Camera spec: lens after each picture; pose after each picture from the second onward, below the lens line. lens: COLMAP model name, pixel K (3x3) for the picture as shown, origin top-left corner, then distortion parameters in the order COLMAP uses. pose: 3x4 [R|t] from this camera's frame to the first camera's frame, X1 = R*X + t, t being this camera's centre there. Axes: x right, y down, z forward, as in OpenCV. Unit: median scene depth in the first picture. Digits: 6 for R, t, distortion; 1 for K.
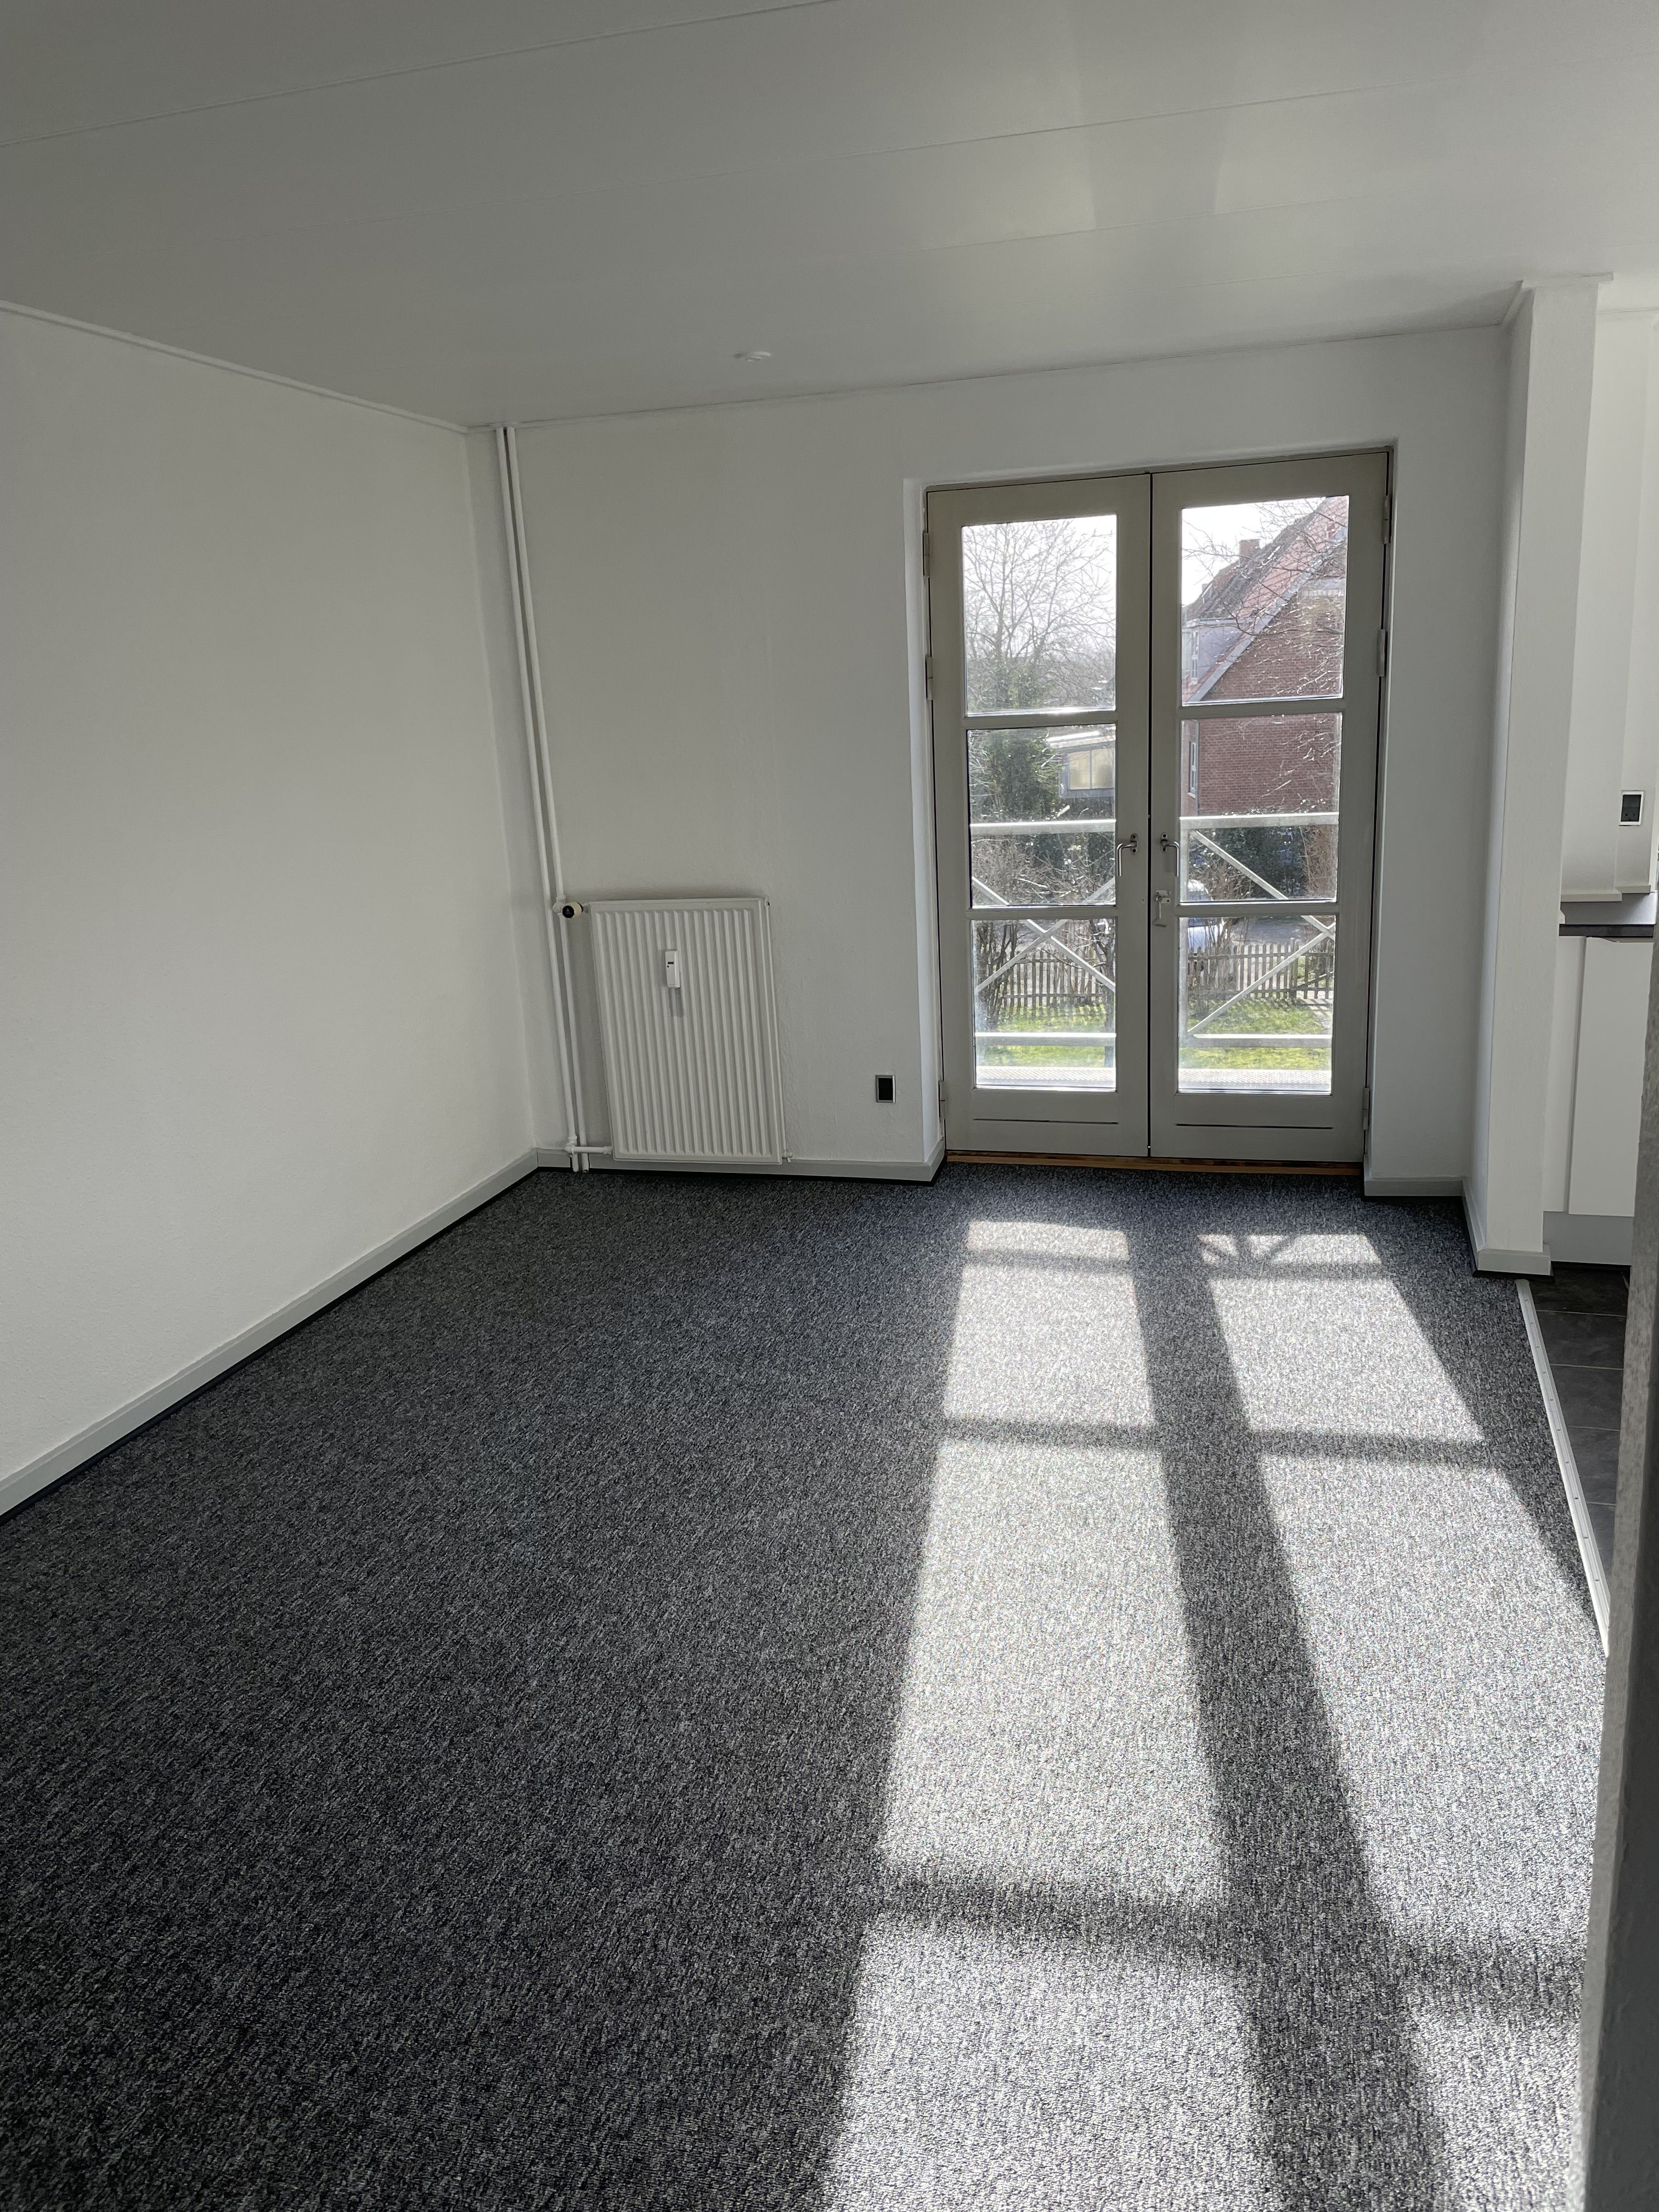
lens RADIAL K [[1653.1, 0, 829.5], [0, 1653.1, 1106.0], [0, 0, 1]] dist [0.079759, -0.098961]
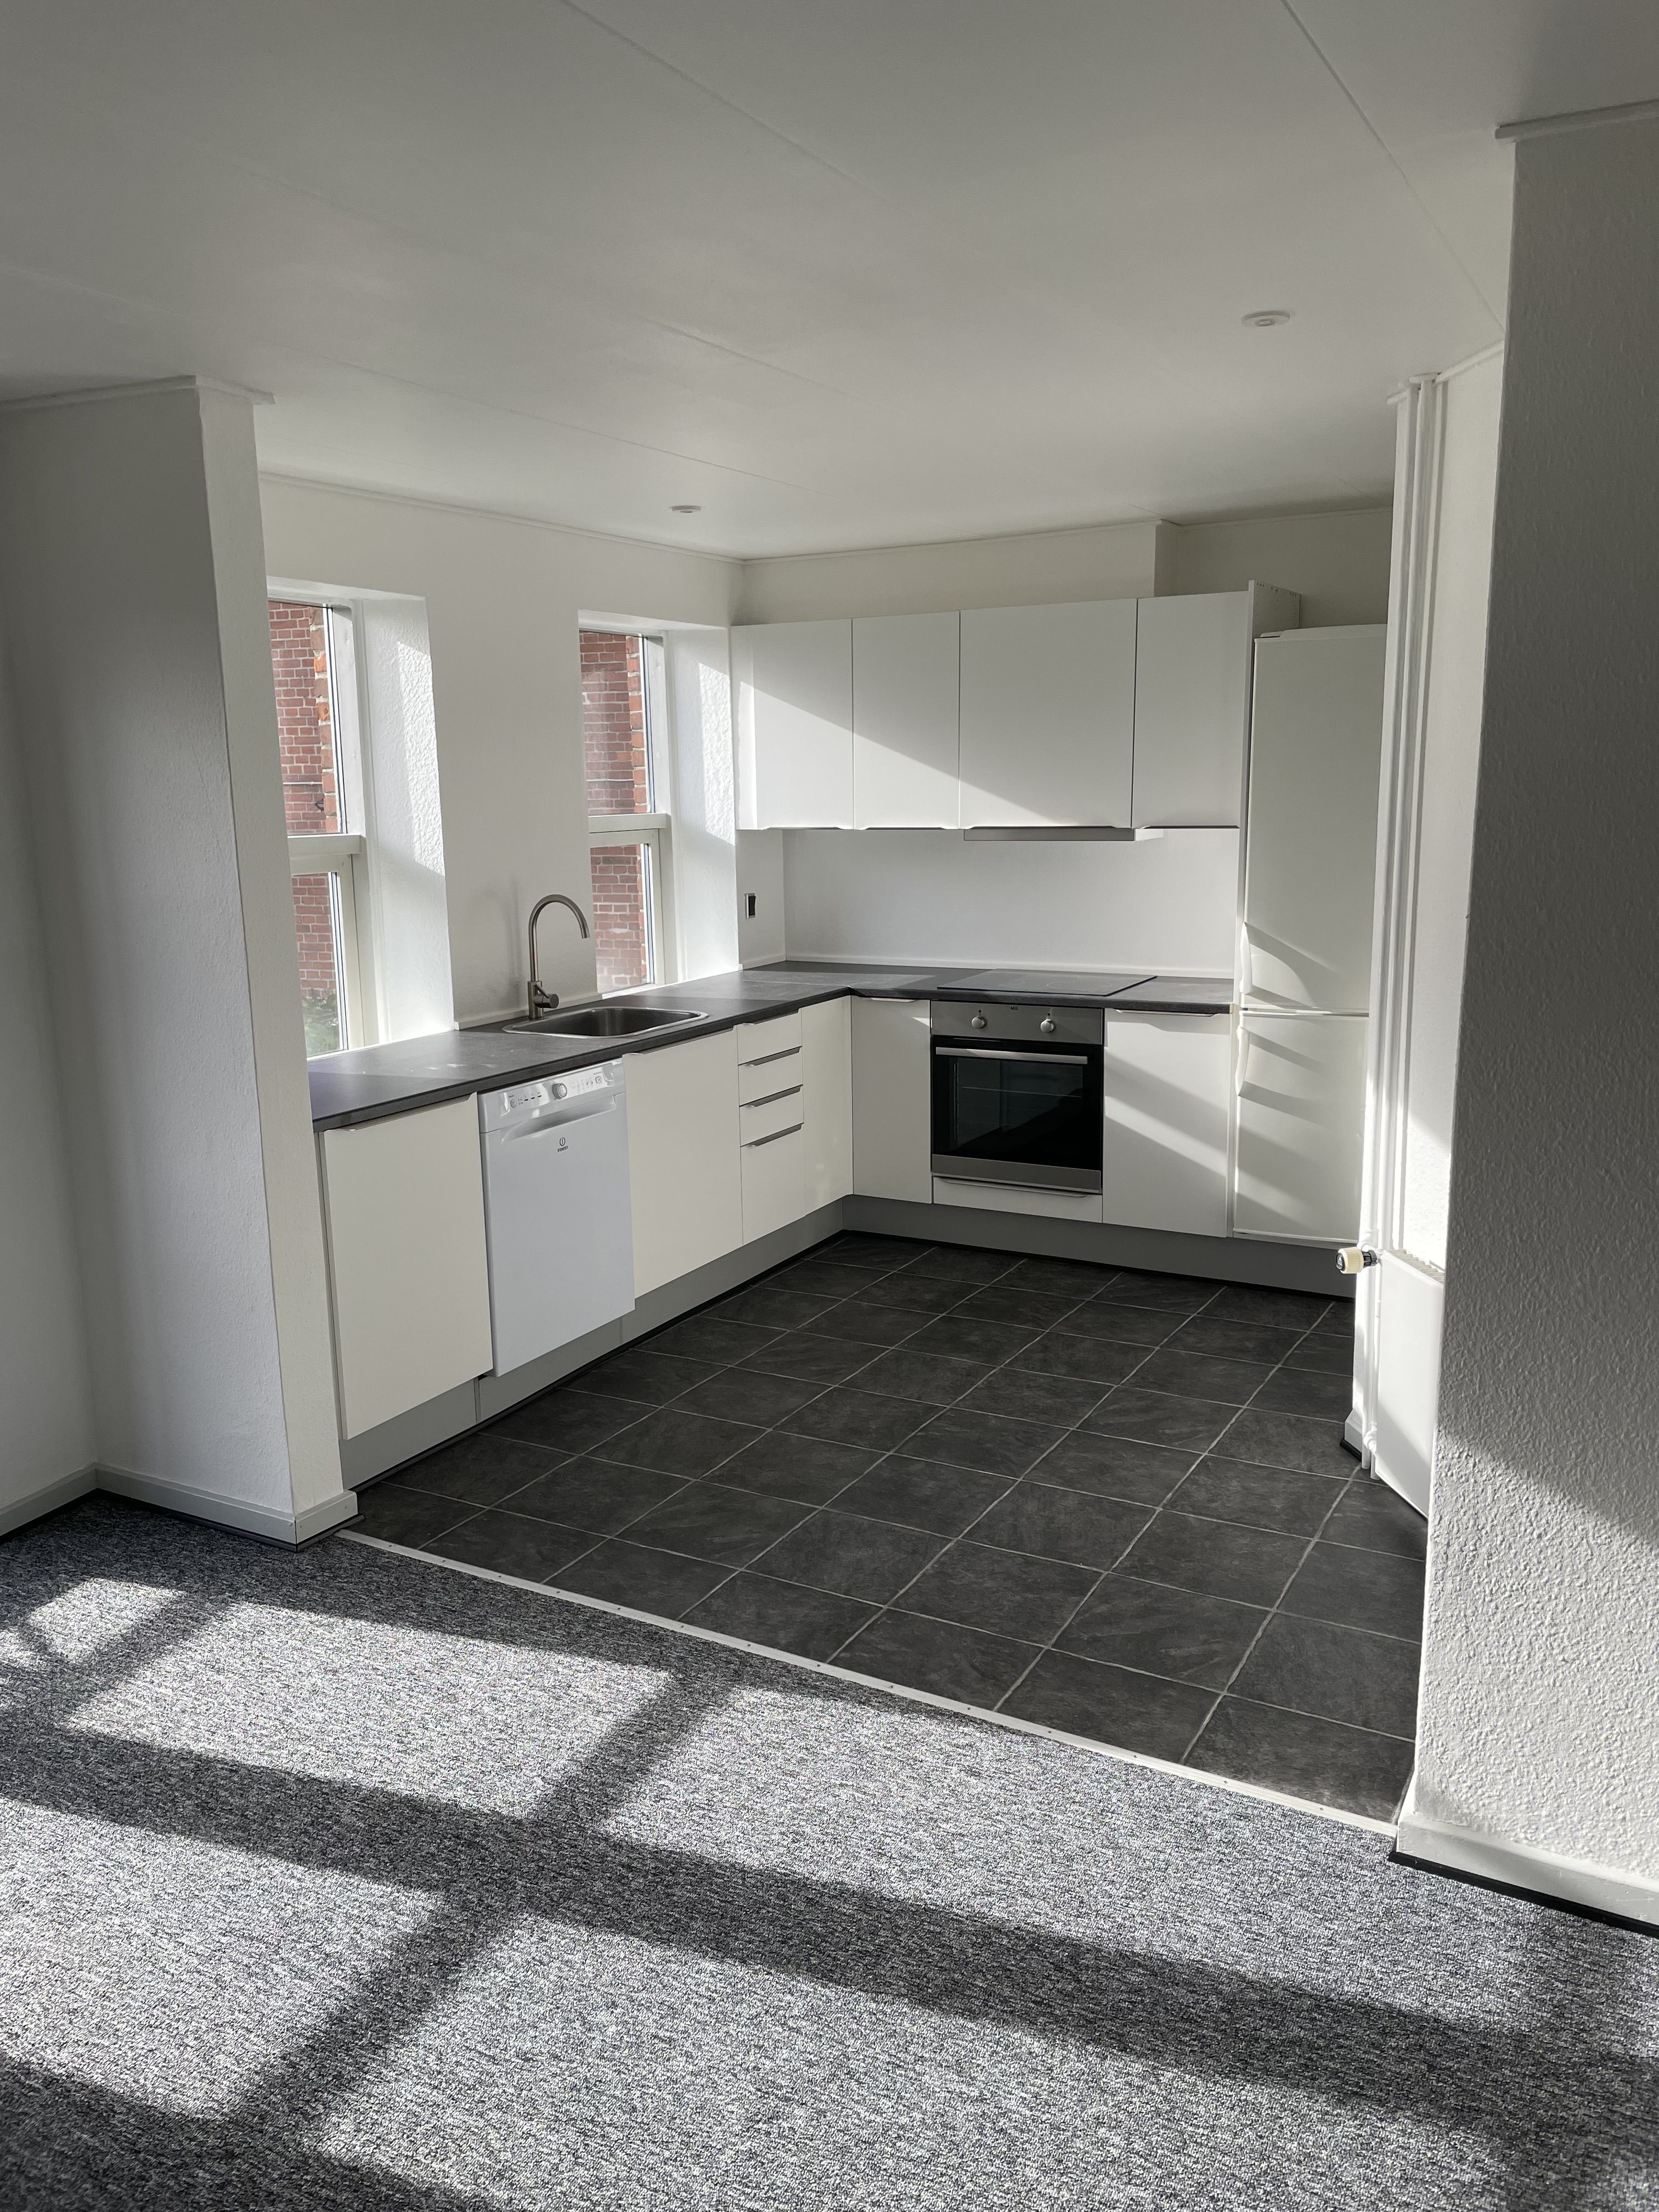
lens RADIAL K [[1653.1, 0, 829.5], [0, 1653.1, 1106.0], [0, 0, 1]] dist [0.079759, -0.098961]
pose [[0.209779, -0.139414, 0.967758, -0.394803], [0.242756, 0.966217, 0.086571, -0.144136], [-0.947134, 0.216769, 0.236536, 0.617547]]
